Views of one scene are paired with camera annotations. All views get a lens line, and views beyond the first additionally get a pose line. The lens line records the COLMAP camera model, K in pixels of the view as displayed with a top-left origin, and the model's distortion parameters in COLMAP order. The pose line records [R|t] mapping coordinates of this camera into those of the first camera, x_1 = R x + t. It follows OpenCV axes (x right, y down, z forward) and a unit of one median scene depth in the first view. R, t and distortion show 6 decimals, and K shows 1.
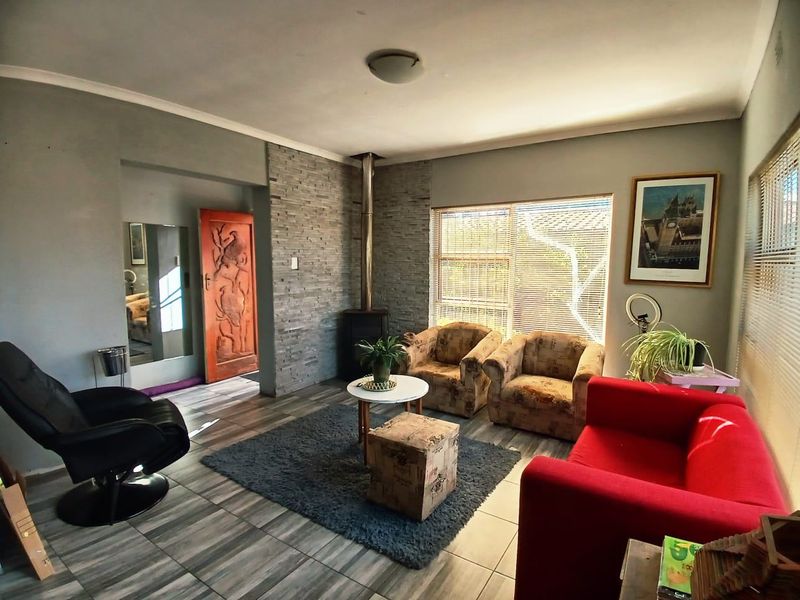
lens RADIAL K [[427.8, 0, 400.9], [0, 427.8, 301.2], [0, 0, 1]] dist [0.004925, 0.000392]
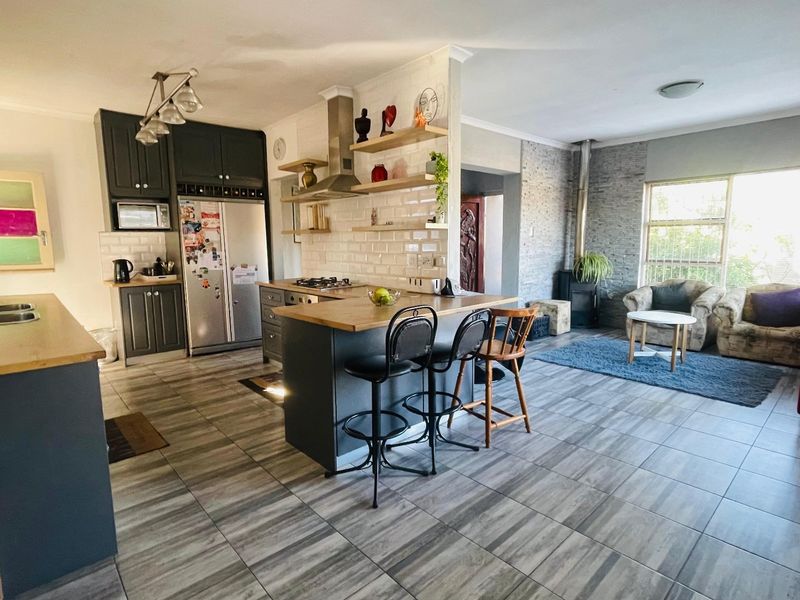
lens RADIAL K [[427.8, 0, 401.0], [0, 427.8, 295.9], [0, 0, 1]] dist [0.004925, 0.000392]
pose [[0.961911, 0.022163, -0.272462, -0.290536], [-0.009307, 0.998785, 0.048389, 0.050554], [0.273203, -0.044010, 0.960949, -0.389035]]
